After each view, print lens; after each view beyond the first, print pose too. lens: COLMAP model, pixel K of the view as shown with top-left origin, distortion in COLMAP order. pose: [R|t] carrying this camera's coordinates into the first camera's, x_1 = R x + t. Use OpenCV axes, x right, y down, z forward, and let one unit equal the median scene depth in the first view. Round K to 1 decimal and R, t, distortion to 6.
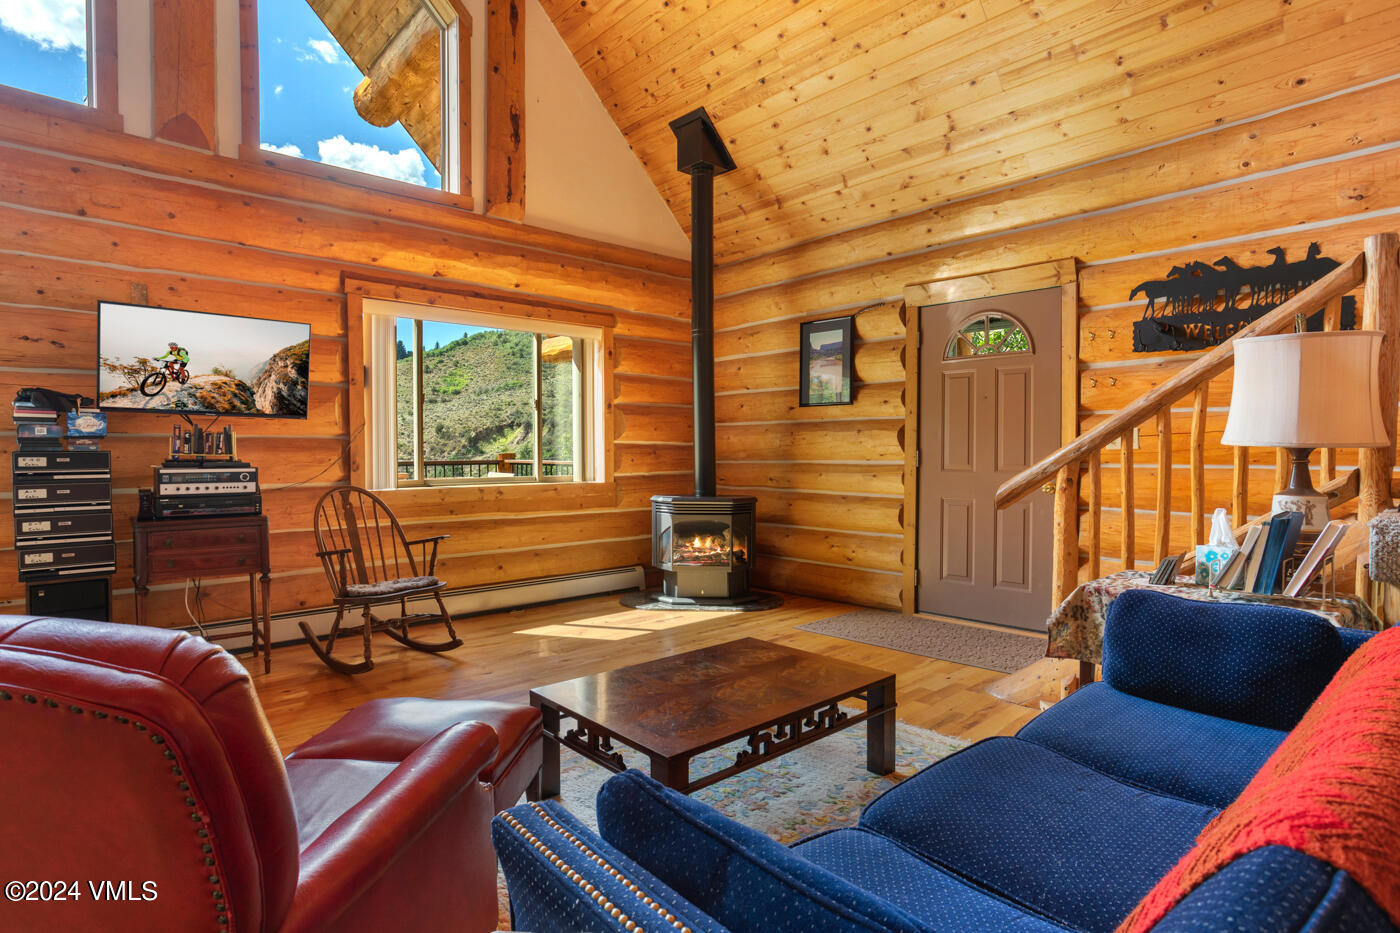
lens RADIAL K [[738.6, 0, 697.3], [0, 738.6, 463.0], [0, 0, 1]] dist [-0.040858, 0.019529]
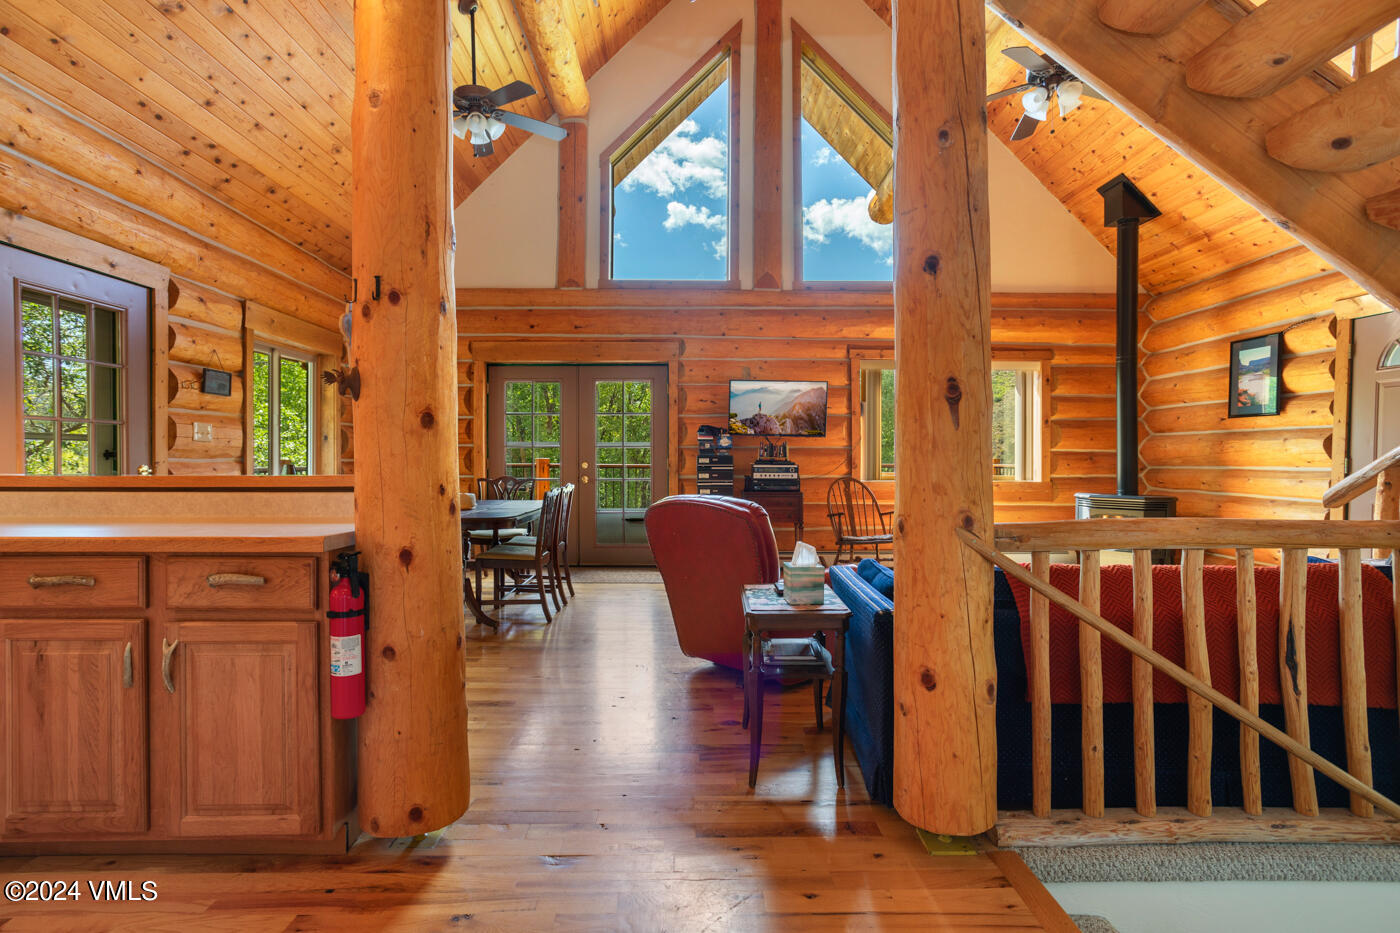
lens RADIAL K [[701.9, 0, 700.4], [0, 701.9, 463.2], [0, 0, 1]] dist [0.000062, 0.000355]
pose [[0.752344, 0.010514, -0.658686, 0.252655], [-0.015845, 0.999872, -0.002139, 0.006562], [0.658579, 0.012046, 0.752415, -0.328354]]
